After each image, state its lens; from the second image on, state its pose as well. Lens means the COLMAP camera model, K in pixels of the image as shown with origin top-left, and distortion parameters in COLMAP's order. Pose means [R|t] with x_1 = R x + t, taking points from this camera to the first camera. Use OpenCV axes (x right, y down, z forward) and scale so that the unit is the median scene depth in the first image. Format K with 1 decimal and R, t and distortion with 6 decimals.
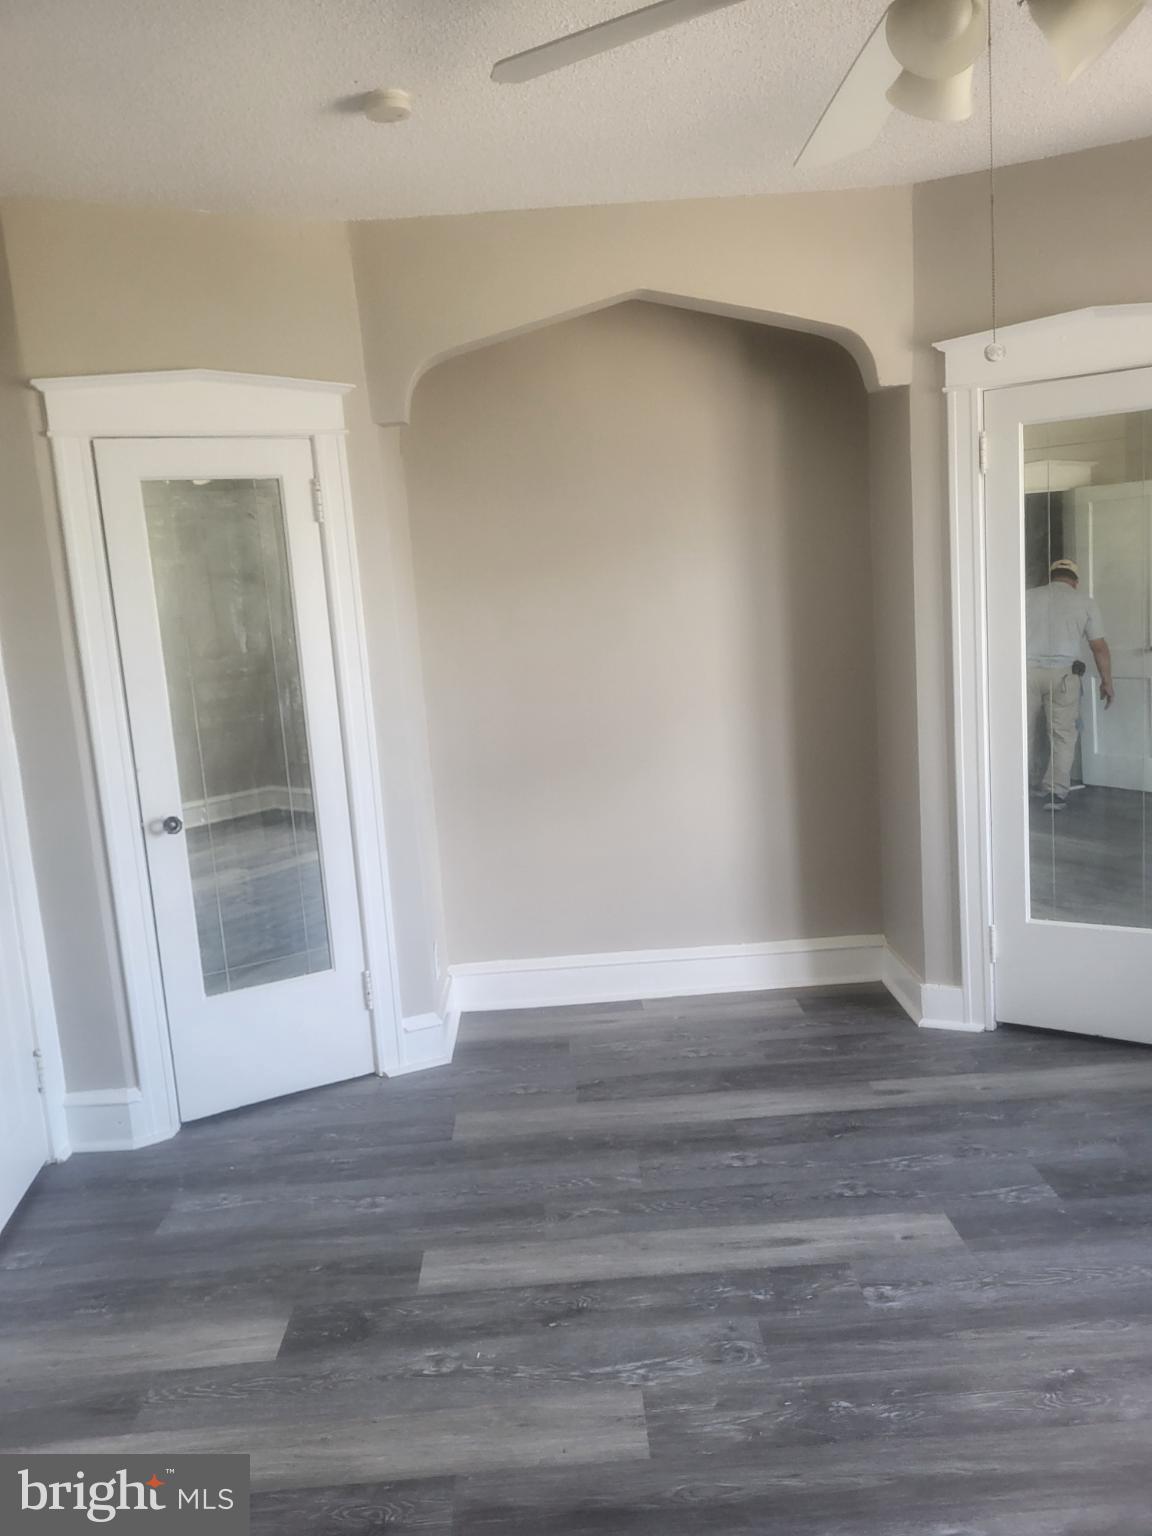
lens RADIAL K [[1184.4, 0, 575.7], [0, 1184.4, 761.0], [0, 0, 1]] dist [0.012838, -0.007003]
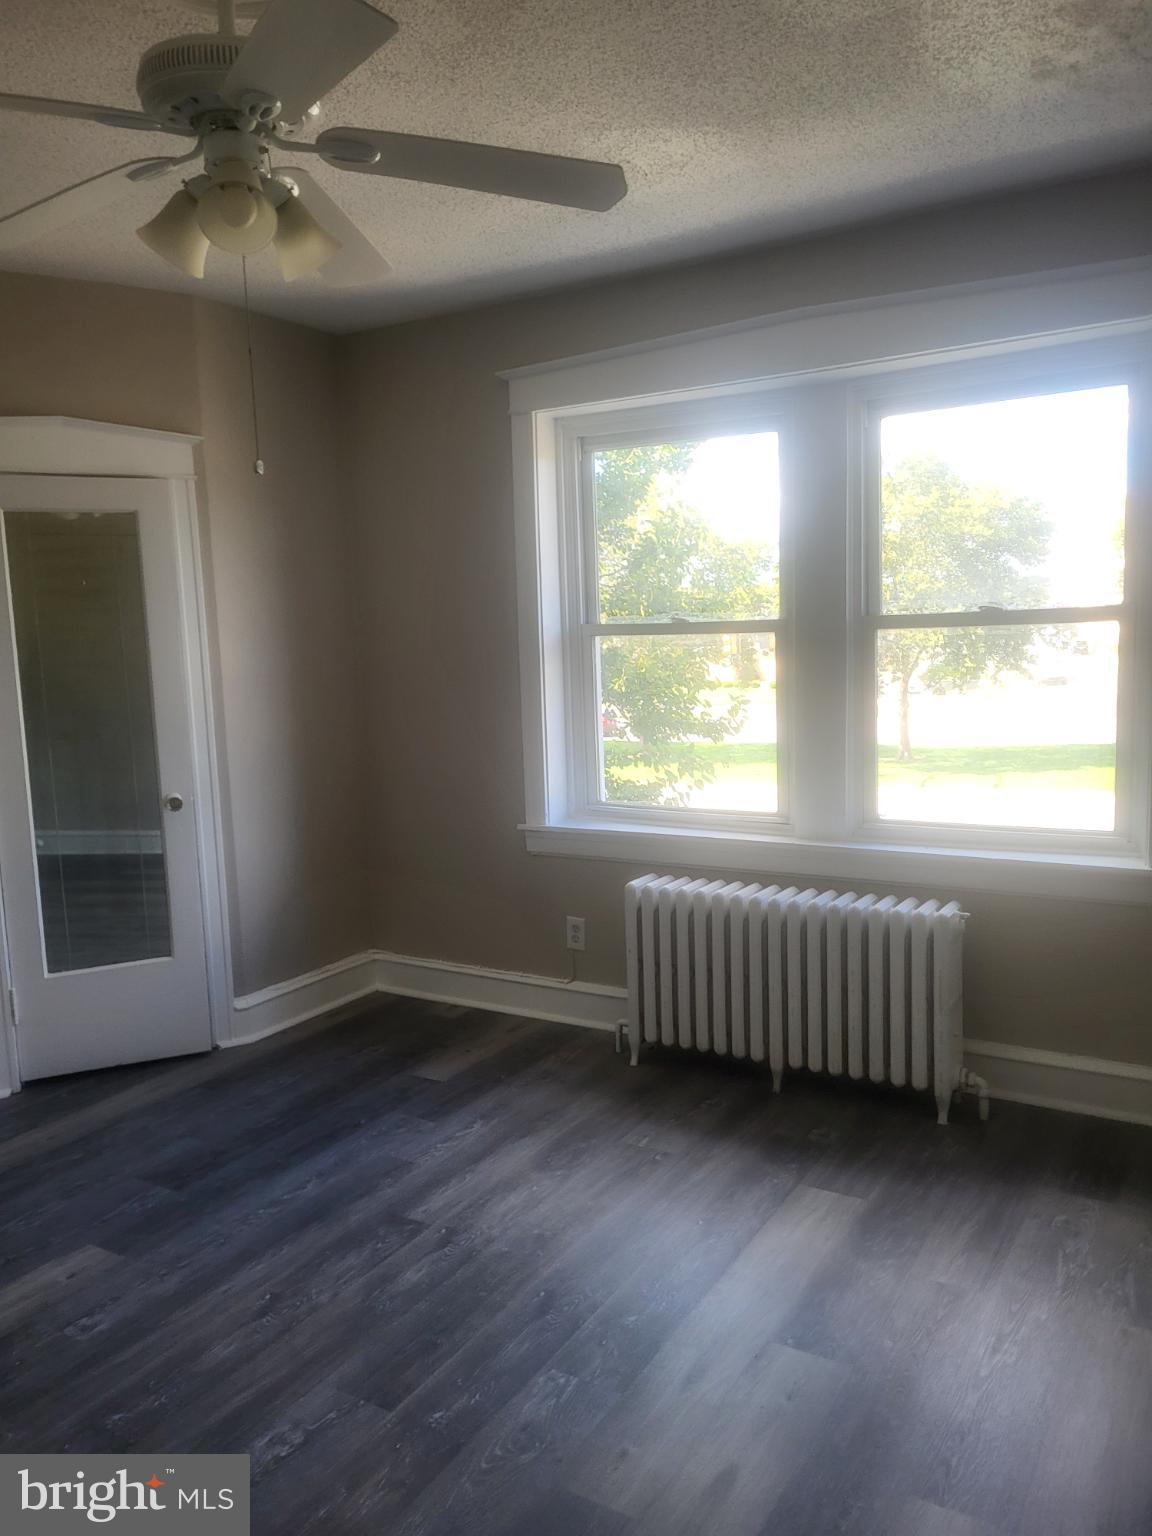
lens RADIAL K [[1184.4, 0, 575.4], [0, 1184.4, 771.8], [0, 0, 1]] dist [0.012838, -0.007003]
pose [[0.532362, -0.058346, 0.844504, -0.339420], [0.116958, 0.993124, -0.005115, 0.019656], [-0.838398, 0.101495, 0.535525, 0.027442]]
